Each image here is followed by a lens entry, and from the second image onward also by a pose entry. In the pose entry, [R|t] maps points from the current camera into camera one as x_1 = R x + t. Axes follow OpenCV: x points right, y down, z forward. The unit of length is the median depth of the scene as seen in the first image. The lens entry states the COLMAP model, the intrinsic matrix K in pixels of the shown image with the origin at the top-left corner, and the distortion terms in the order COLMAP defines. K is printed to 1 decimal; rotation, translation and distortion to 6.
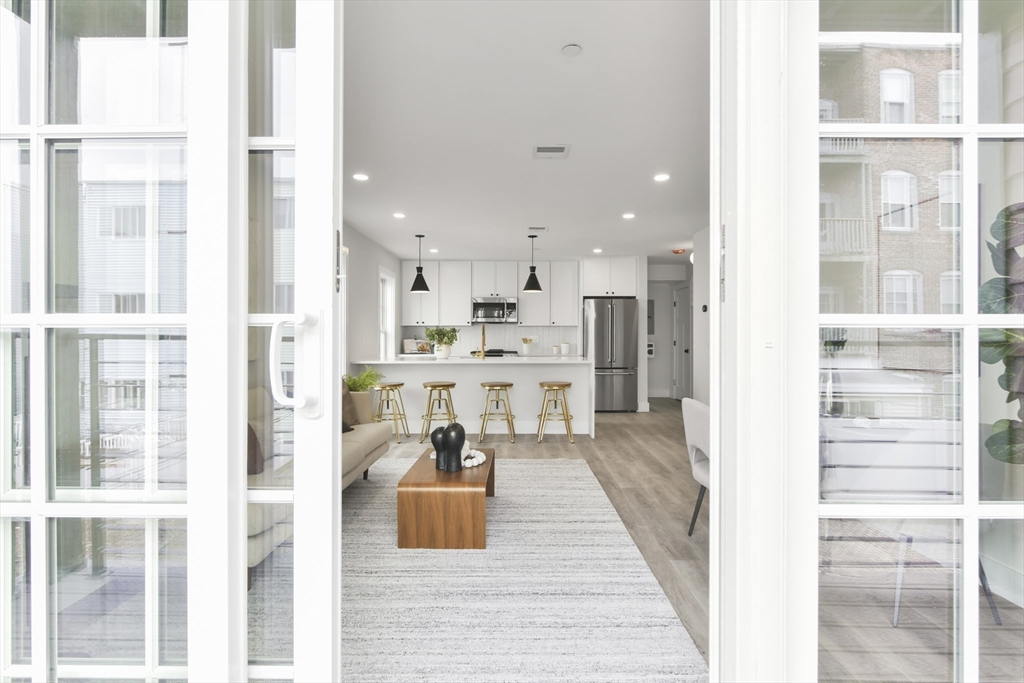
lens RADIAL K [[489.5, 0, 515.0], [0, 489.5, 336.6], [0, 0, 1]] dist [-0.005664, -0.000682]
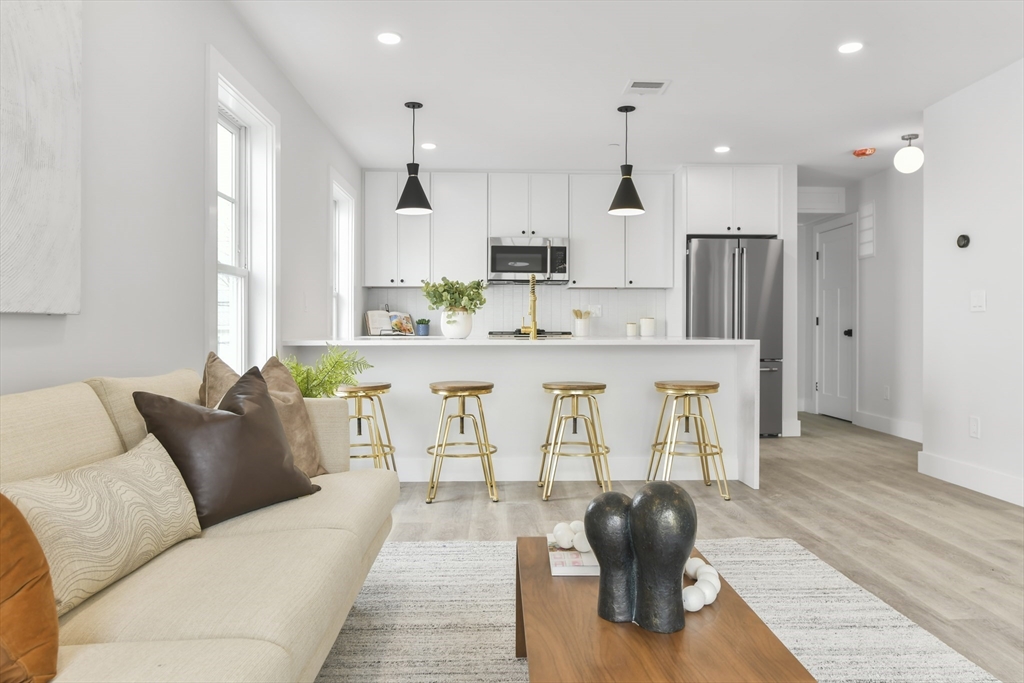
lens RADIAL K [[689.0, 0, 514.8], [0, 689.0, 333.5], [0, 0, 1]] dist [0.003157, -0.005412]
pose [[0.999209, 0.000678, 0.039764, -0.123813], [-0.000968, 0.999973, 0.007289, 0.036681], [-0.039758, -0.007322, 0.999183, 0.273971]]
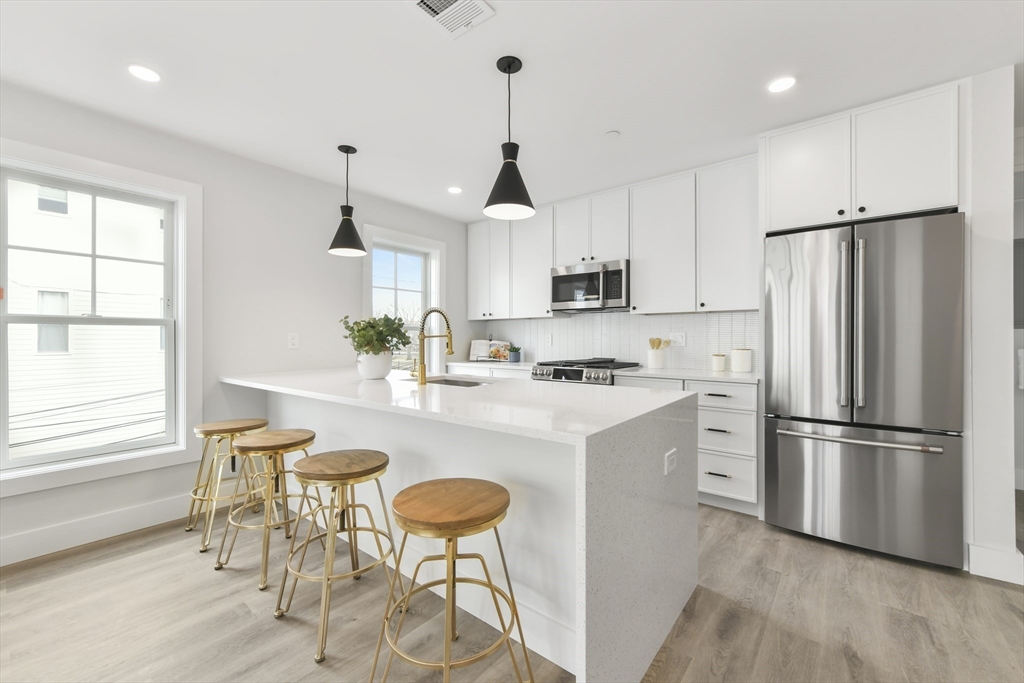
lens RADIAL K [[413.8, 0, 512.9], [0, 413.8, 336.5], [0, 0, 1]] dist [-0.006633, -0.000412]
pose [[0.782290, -0.003510, -0.622904, 0.249541], [0.003522, 0.999993, -0.001211, 0.002295], [0.622904, -0.001247, 0.782297, 0.814785]]
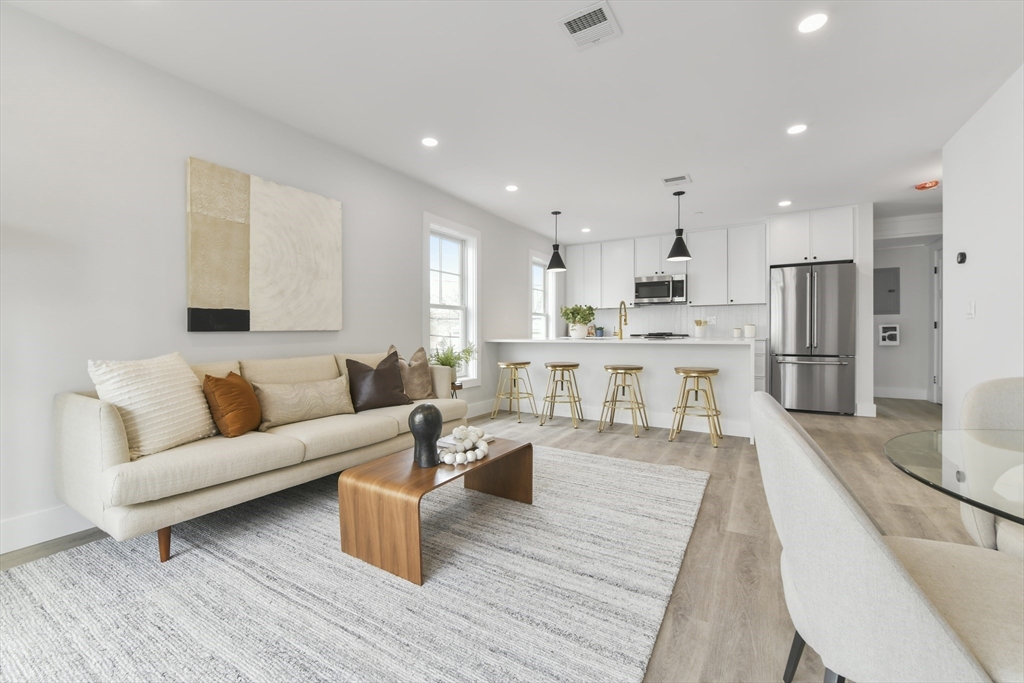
lens RADIAL K [[413.8, 0, 510.0], [0, 413.8, 335.3], [0, 0, 1]] dist [-0.006633, -0.000412]
pose [[0.856408, 0.002335, -0.516294, 0.165236], [0.003876, 0.999933, 0.010953, 0.031272], [0.516285, -0.011382, 0.856341, 0.260744]]
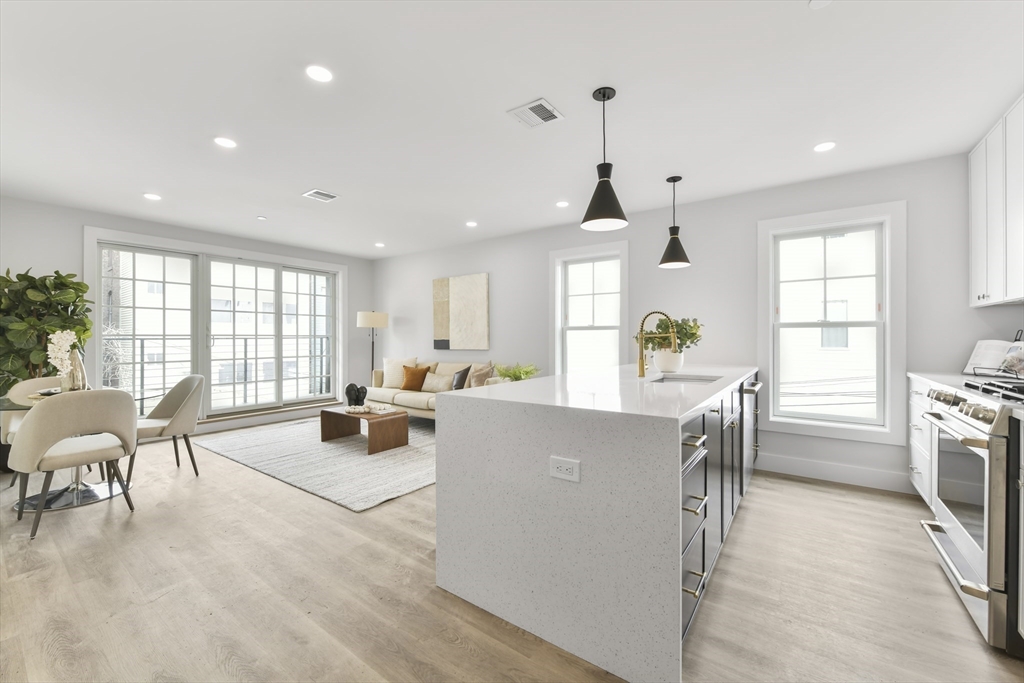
lens RADIAL K [[413.8, 0, 521.7], [0, 413.8, 338.4], [0, 0, 1]] dist [-0.006633, -0.000412]
pose [[-0.581939, 0.004418, -0.813221, 0.393799], [0.004584, 0.999987, 0.002153, 0.002308], [0.813220, -0.002475, -0.581952, 1.242512]]
